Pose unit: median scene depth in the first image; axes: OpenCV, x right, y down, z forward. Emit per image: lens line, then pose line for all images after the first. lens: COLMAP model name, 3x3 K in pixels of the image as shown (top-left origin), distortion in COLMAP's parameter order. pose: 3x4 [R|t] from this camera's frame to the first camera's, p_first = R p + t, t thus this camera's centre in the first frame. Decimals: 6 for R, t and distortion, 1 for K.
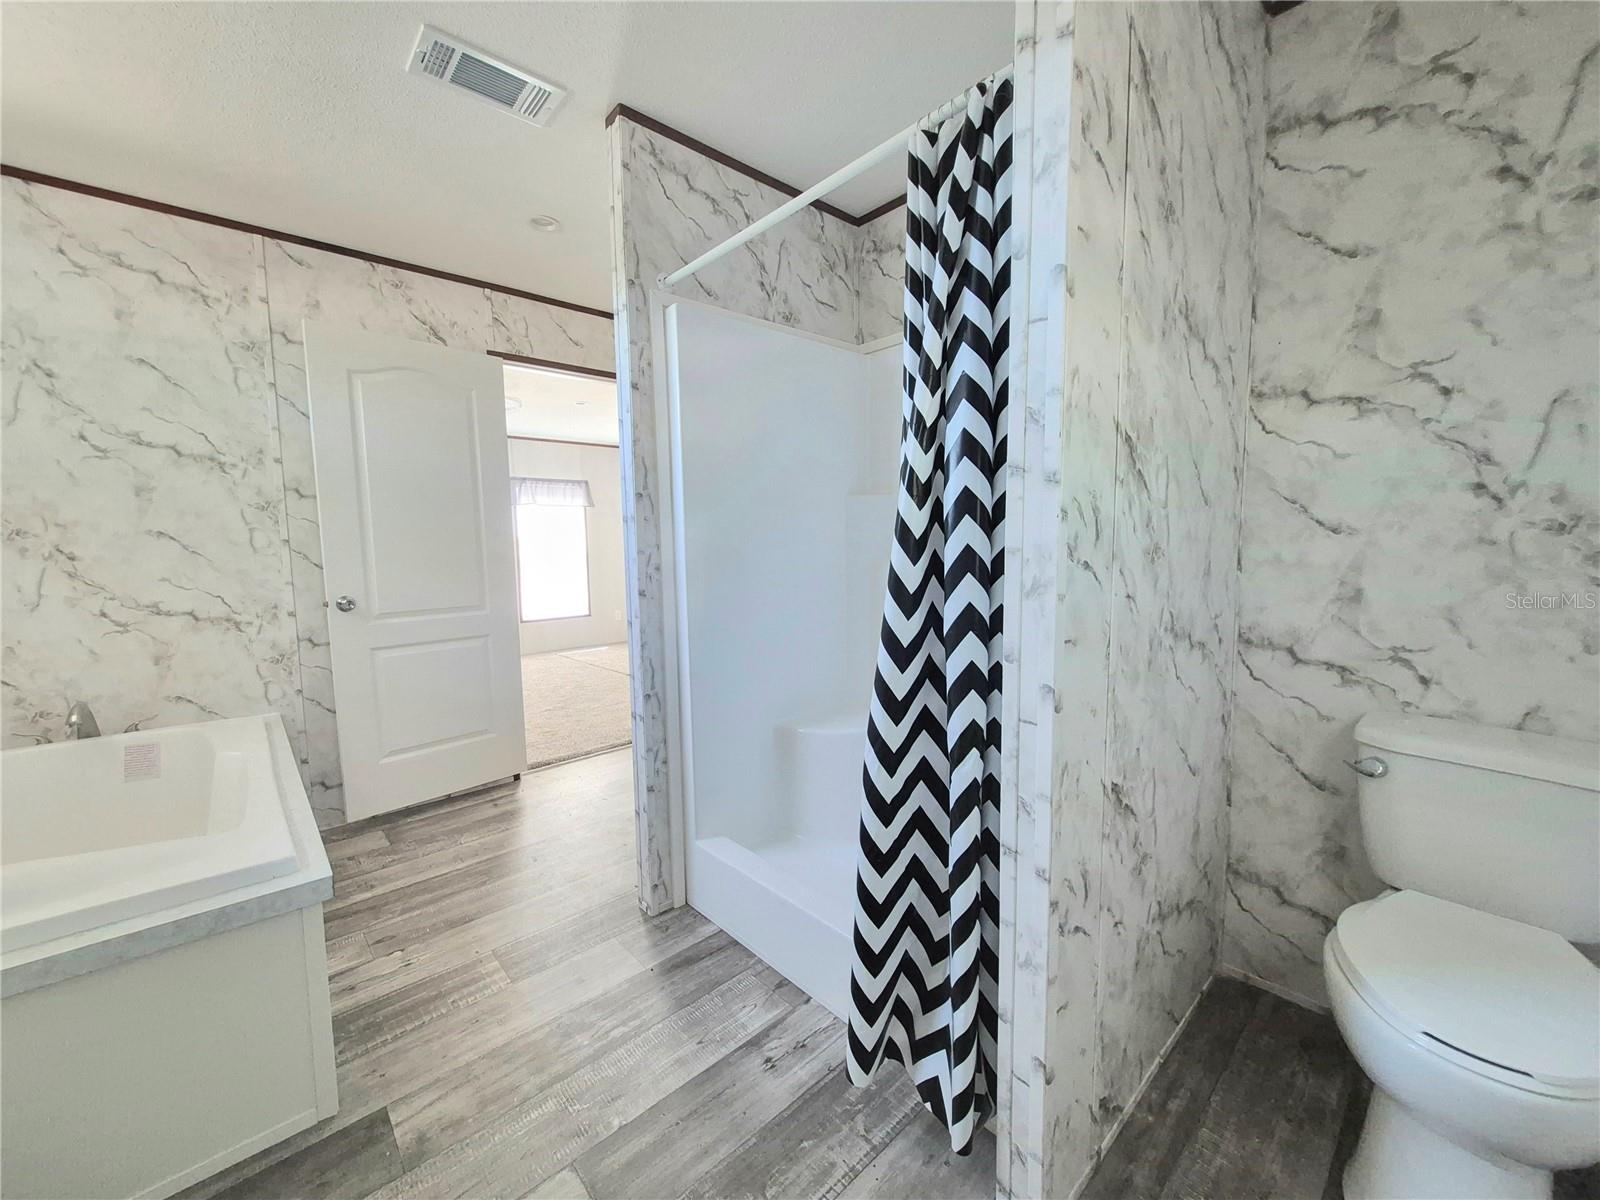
lens RADIAL K [[626.4, 0, 798.3], [0, 626.4, 599.6], [0, 0, 1]] dist [0.002155, -0.000515]
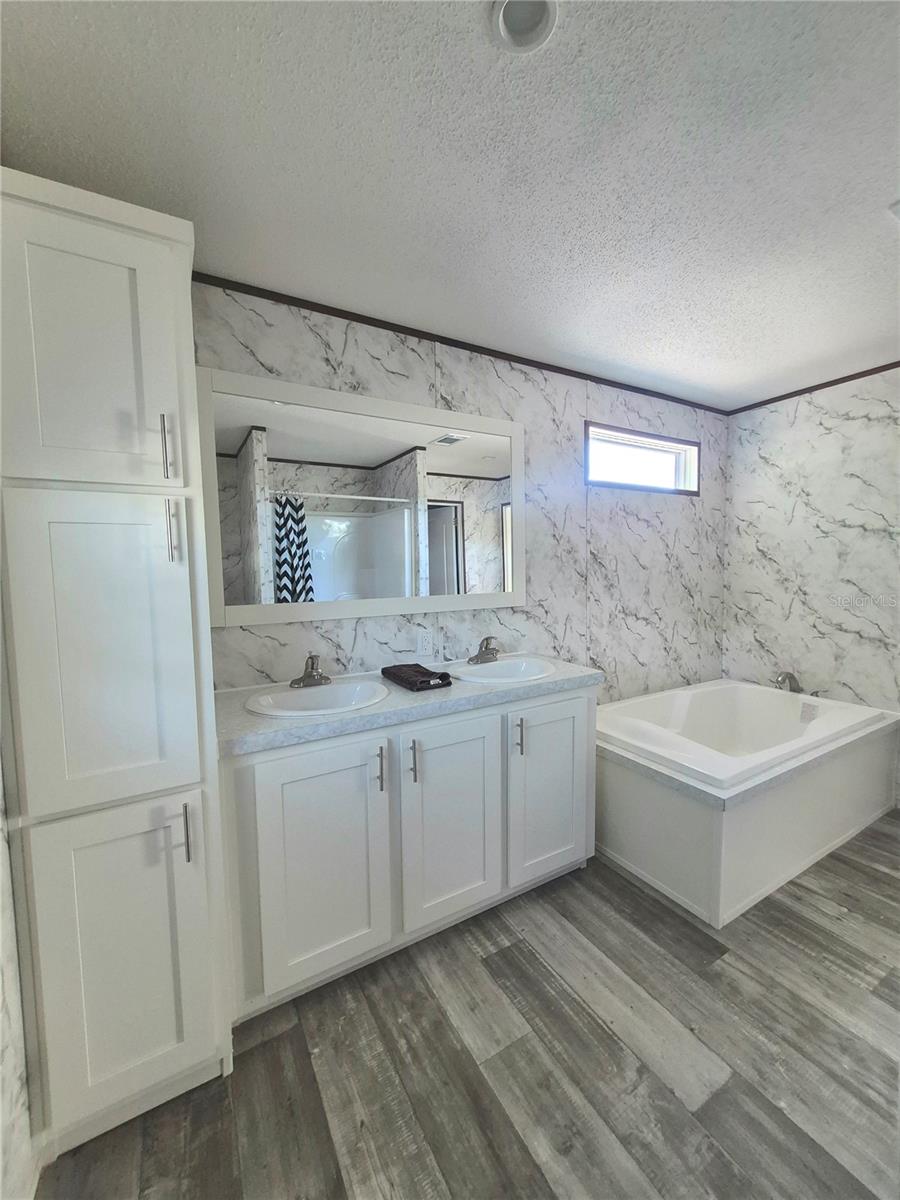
lens RADIAL K [[469.8, 0, 453.0], [0, 469.8, 602.0], [0, 0, 1]] dist [0.002155, -0.000515]
pose [[-0.208060, 0.091304, -0.973845, 0.471098], [-0.066175, 0.992038, 0.107148, -0.145943], [0.975875, 0.086738, -0.200361, 0.335791]]
